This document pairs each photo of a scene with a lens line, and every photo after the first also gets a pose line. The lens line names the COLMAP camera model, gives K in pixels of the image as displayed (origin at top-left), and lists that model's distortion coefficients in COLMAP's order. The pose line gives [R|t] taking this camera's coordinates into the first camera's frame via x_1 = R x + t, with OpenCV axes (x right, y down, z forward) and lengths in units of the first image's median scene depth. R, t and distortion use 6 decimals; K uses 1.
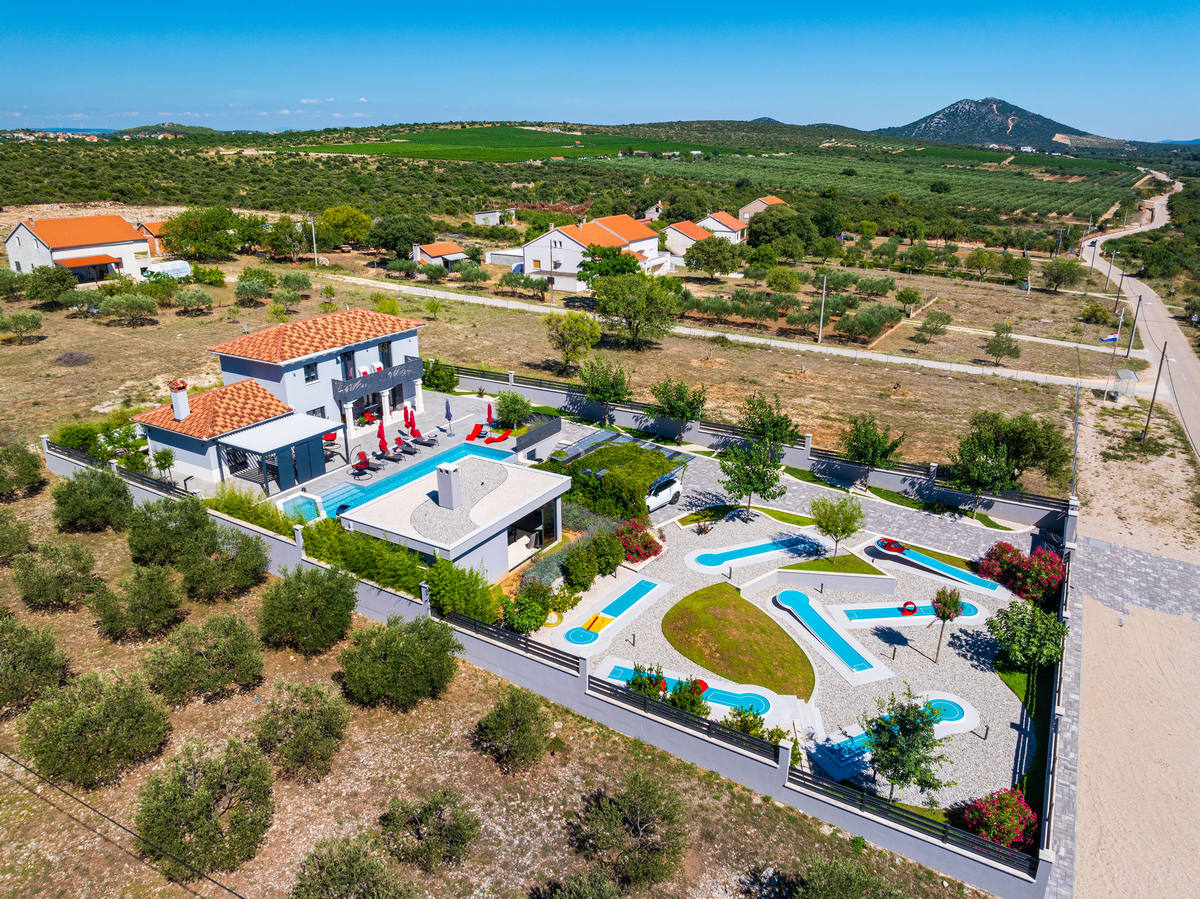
lens RADIAL K [[843.6, 0, 606.9], [0, 843.6, 442.3], [0, 0, 1]] dist [-0.042382, 0.006880]
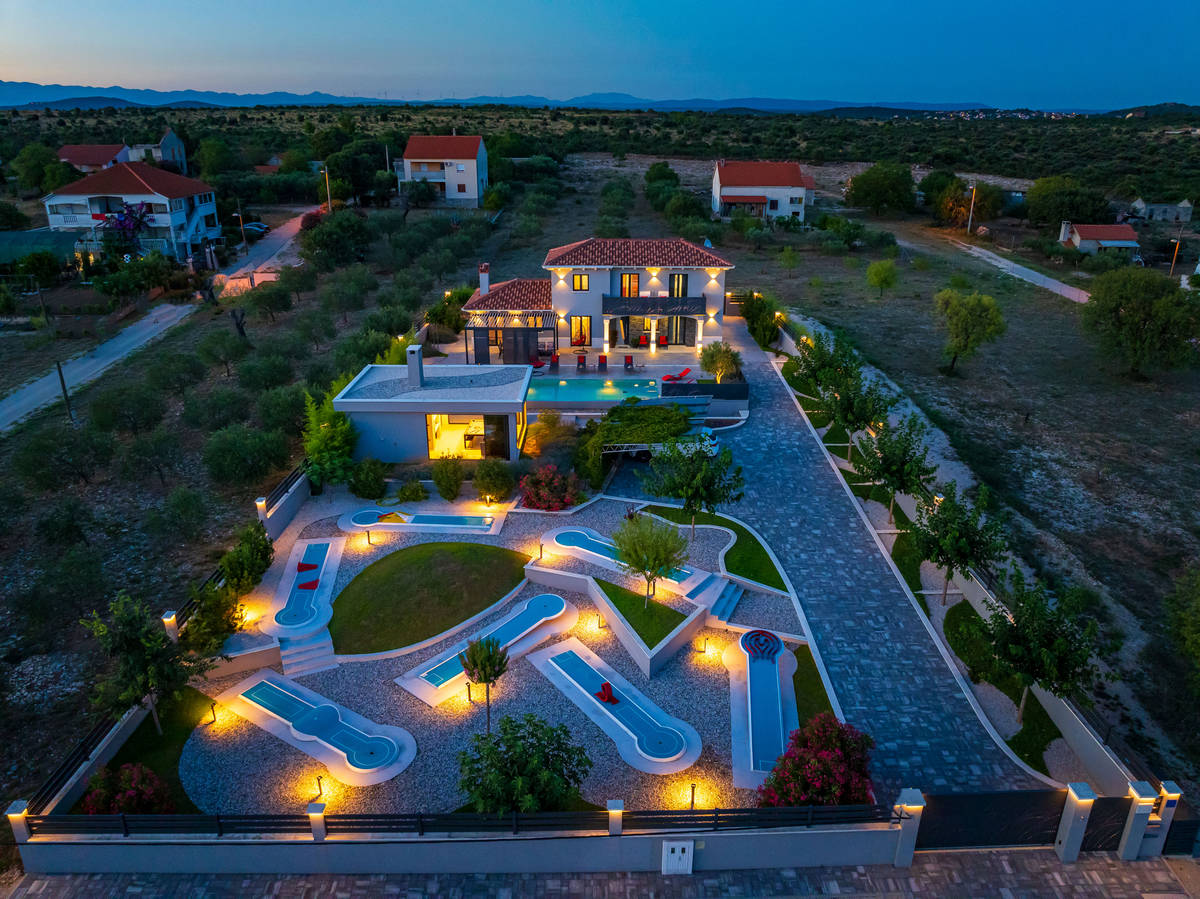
lens RADIAL K [[843.6, 0, 605.8], [0, 843.6, 439.7], [0, 0, 1]] dist [-0.042382, 0.006880]
pose [[0.509122, 0.304357, -0.805085, 0.436218], [-0.291157, 0.941146, 0.171672, -0.060654], [0.809952, 0.147004, 0.567774, 0.289496]]
